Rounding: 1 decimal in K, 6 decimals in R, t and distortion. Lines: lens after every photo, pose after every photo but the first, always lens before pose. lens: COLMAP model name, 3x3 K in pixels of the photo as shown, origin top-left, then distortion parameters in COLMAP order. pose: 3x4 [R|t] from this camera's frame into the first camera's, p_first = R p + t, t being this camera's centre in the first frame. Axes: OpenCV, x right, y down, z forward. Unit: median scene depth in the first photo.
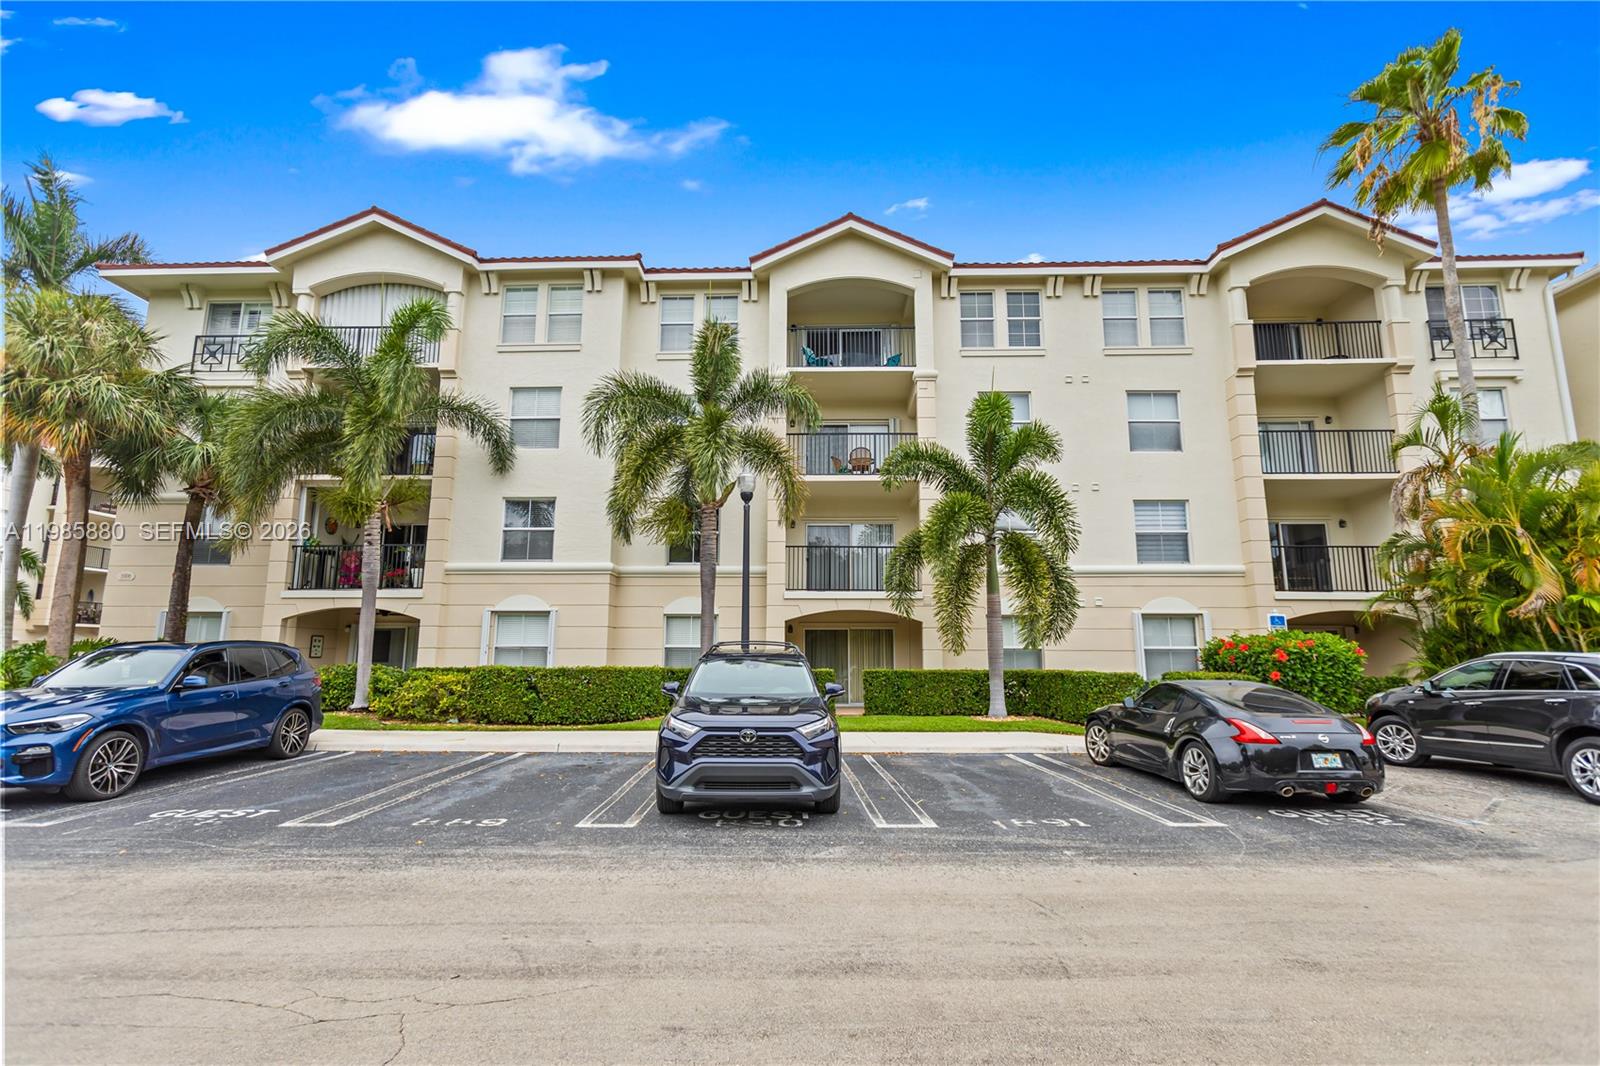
lens RADIAL K [[721.2, 0, 800.6], [0, 721.2, 535.8], [0, 0, 1]] dist [0.004515, 0.000289]
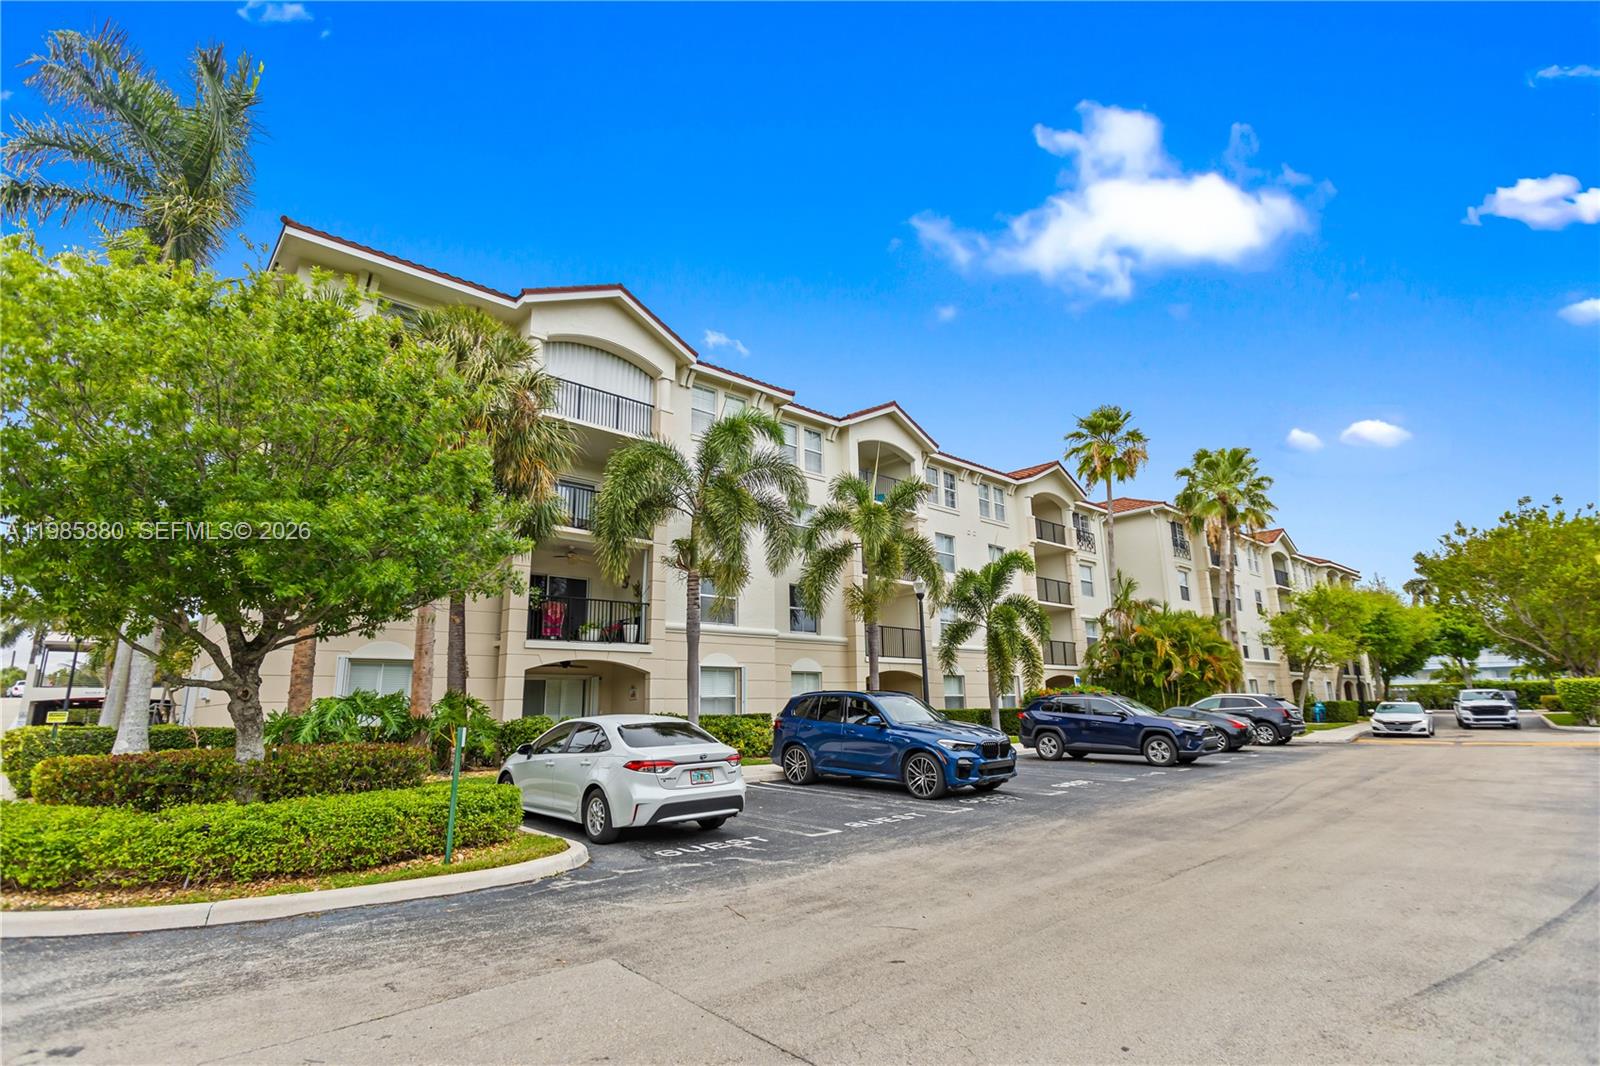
lens RADIAL K [[775.4, 0, 804.7], [0, 775.4, 534.0], [0, 0, 1]] dist [0.001480, 0.002887]
pose [[0.712407, 0.140242, 0.687611, -1.113776], [-0.101135, 0.990117, -0.097157, -0.002021], [-0.694441, -0.000327, 0.719549, -0.020408]]
